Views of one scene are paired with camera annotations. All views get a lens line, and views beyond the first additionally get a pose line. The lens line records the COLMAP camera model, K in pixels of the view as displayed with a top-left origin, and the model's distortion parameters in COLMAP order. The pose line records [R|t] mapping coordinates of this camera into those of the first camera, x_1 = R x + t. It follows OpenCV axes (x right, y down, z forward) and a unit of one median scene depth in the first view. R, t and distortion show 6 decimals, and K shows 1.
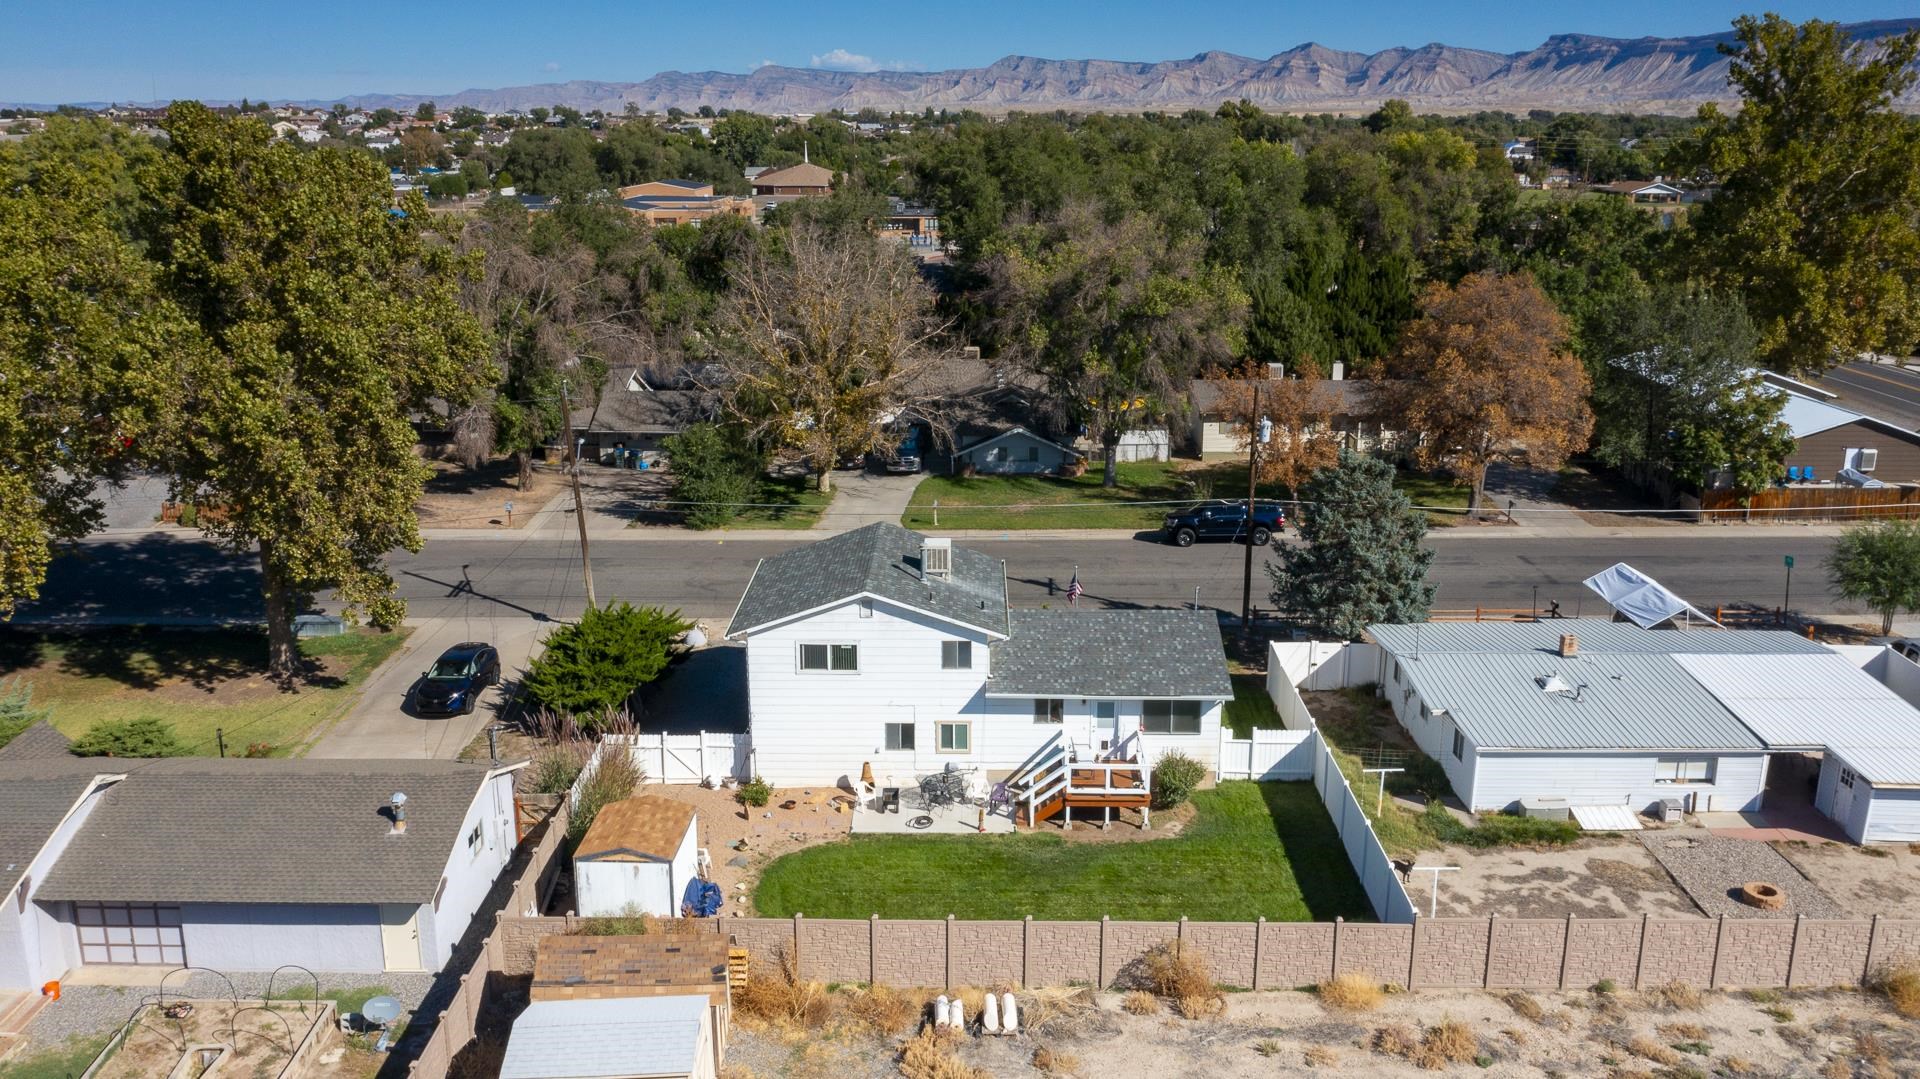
lens RADIAL K [[1527.6, 0, 956.2], [0, 1527.6, 539.3], [0, 0, 1]] dist [-0.013146, -0.002435]
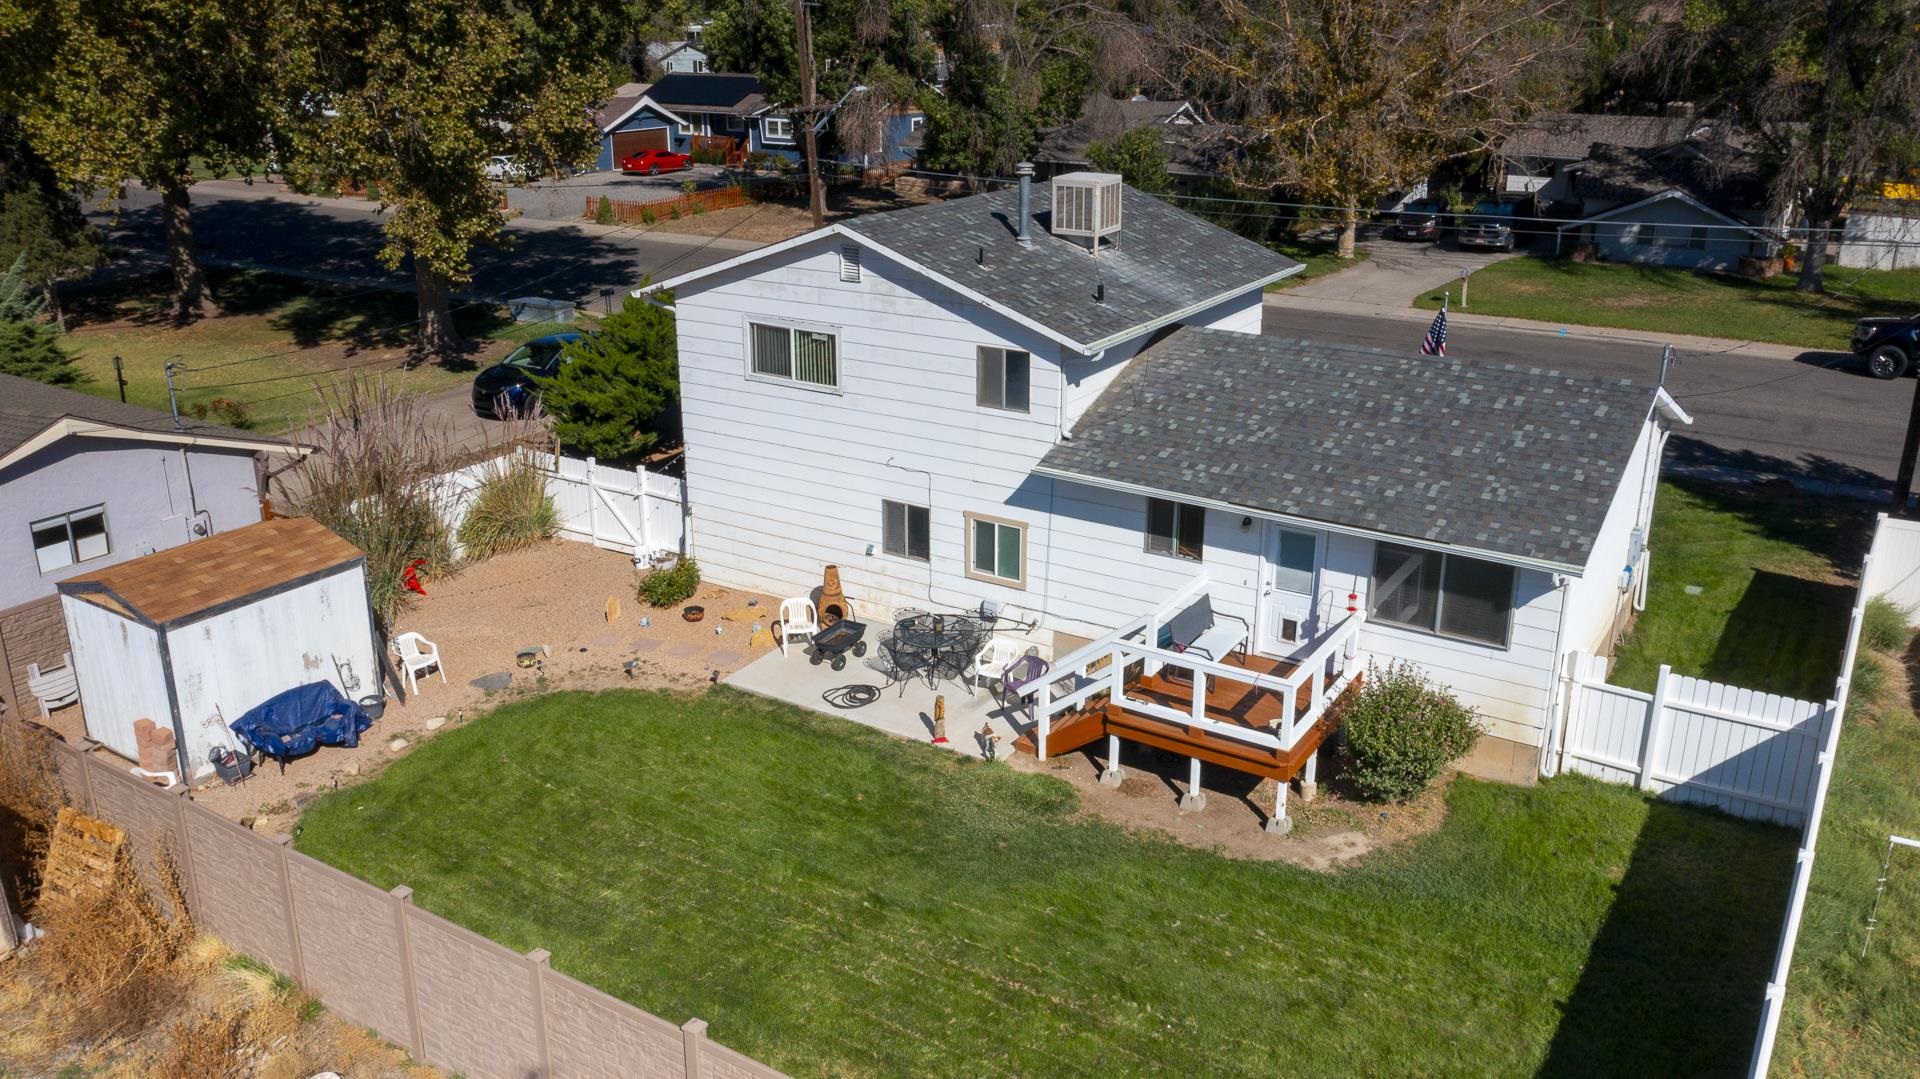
lens RADIAL K [[1527.2, 0, 958.0], [0, 1527.2, 532.1], [0, 0, 1]] dist [-0.016665, -0.005765]
pose [[0.850836, 0.173685, -0.495896, 0.232364], [-0.137429, 0.984494, 0.109019, 0.071758], [0.507141, -0.024606, 0.861512, 0.570579]]
